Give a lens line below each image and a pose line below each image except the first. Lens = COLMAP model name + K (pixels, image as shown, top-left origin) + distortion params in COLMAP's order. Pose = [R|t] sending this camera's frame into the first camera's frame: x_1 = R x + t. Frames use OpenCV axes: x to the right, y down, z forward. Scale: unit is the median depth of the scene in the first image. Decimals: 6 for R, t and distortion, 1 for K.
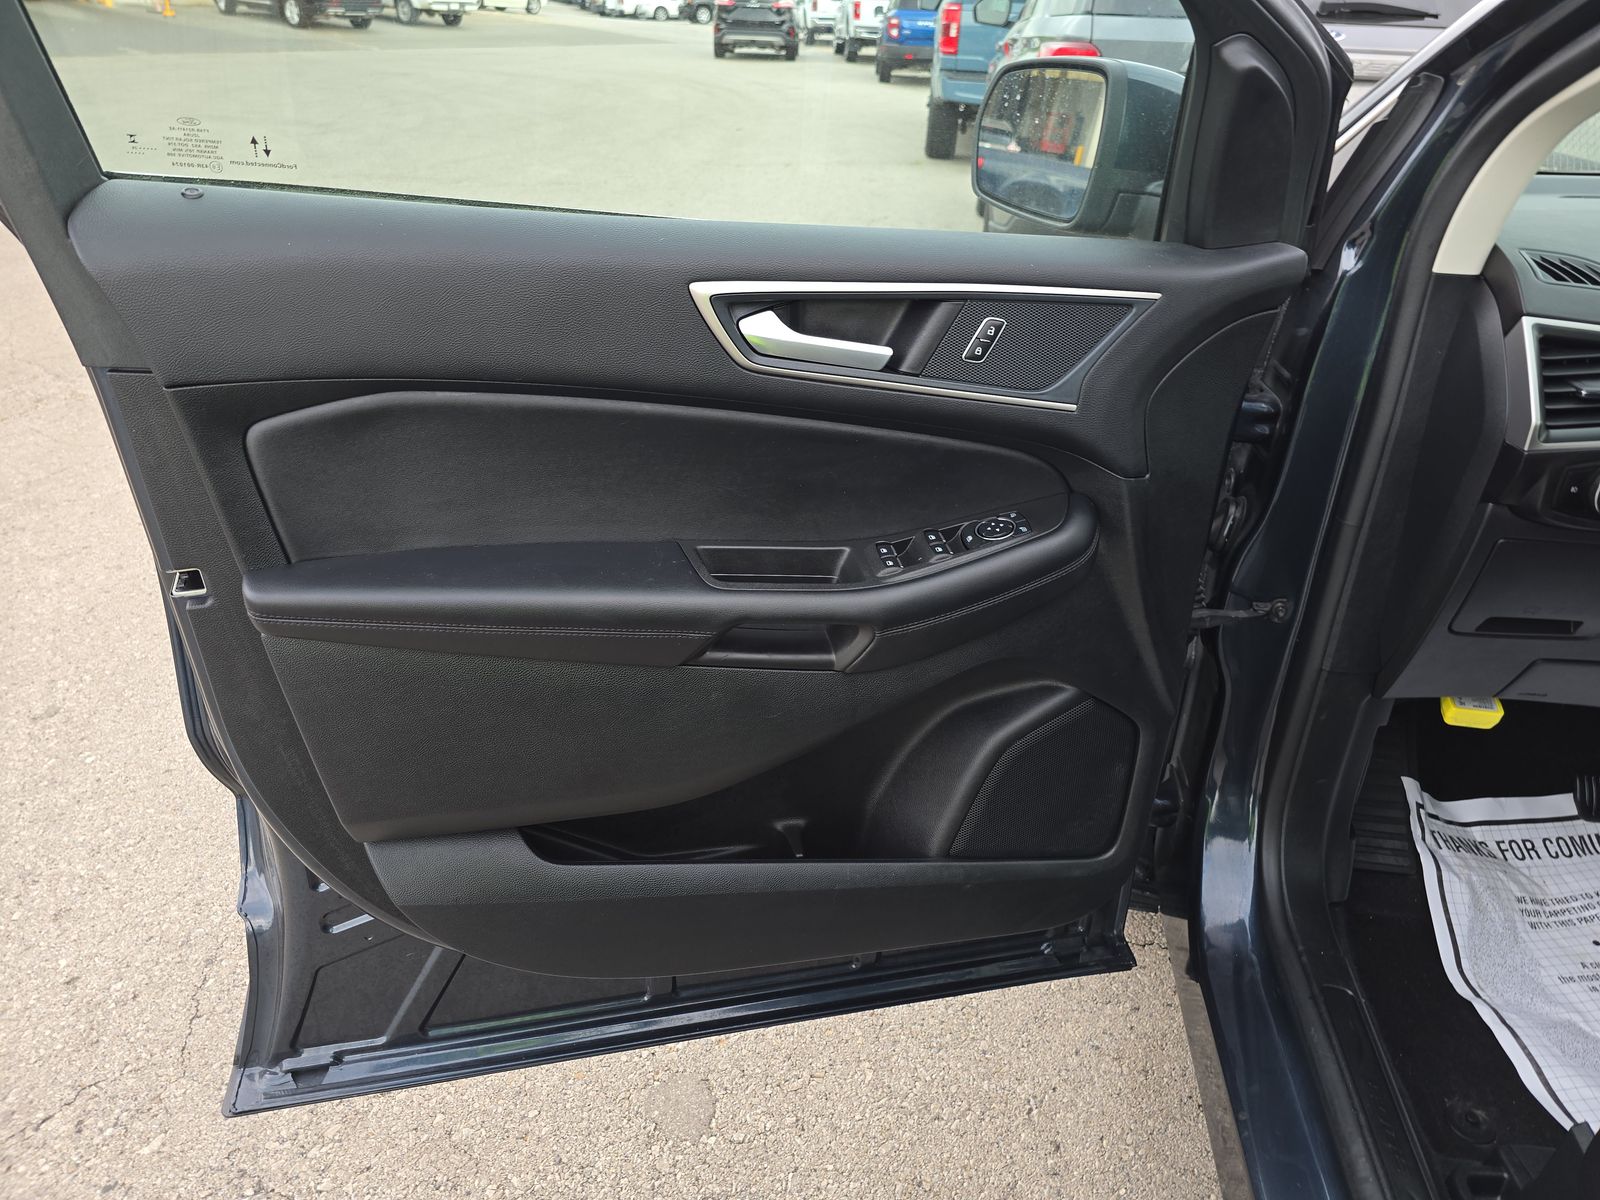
lens RADIAL K [[1096.7, 0, 800.0], [0, 1096.7, 600.0], [0, 0, 1]] dist [0.003838, -0.007483]
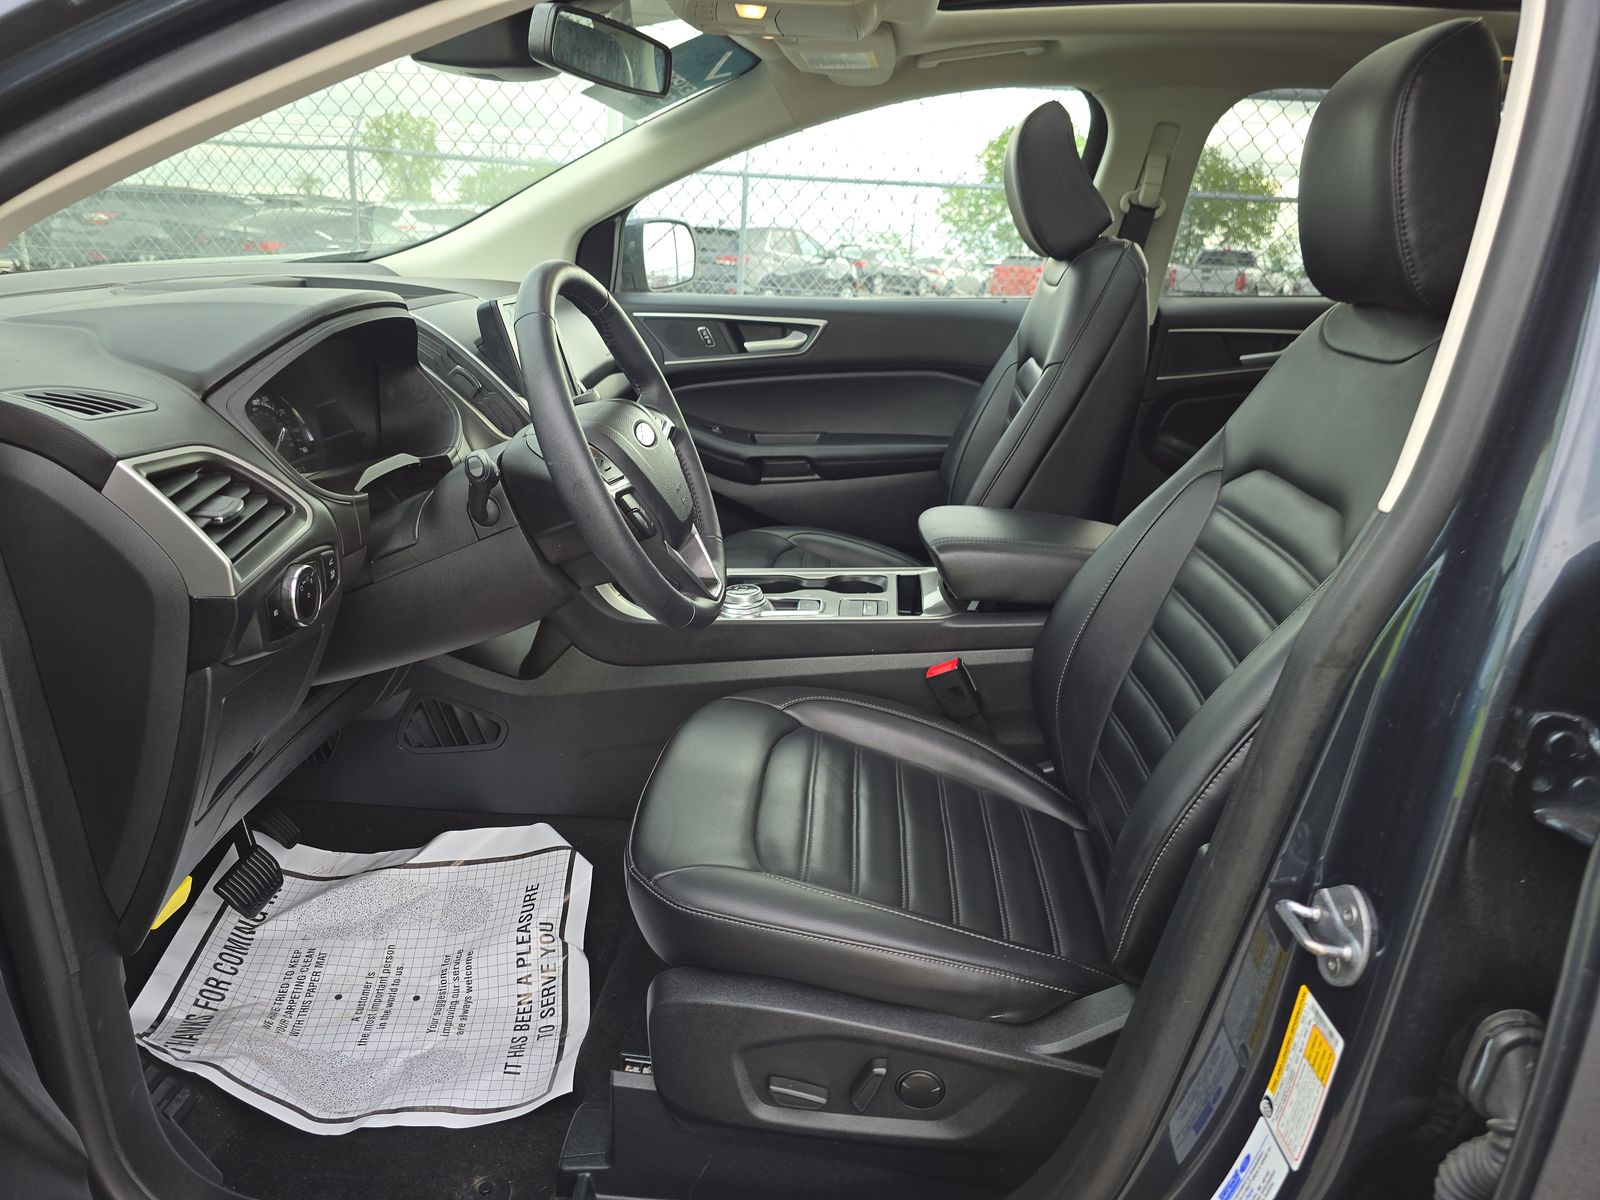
lens RADIAL K [[1096.7, 0, 800.0], [0, 1096.7, 600.0], [0, 0, 1]] dist [0.003838, -0.007483]
pose [[-0.090567, -0.353196, 0.931155, -0.129717], [0.411178, 0.838323, 0.357976, -0.181445], [-0.907045, 0.415291, 0.069302, 0.376059]]
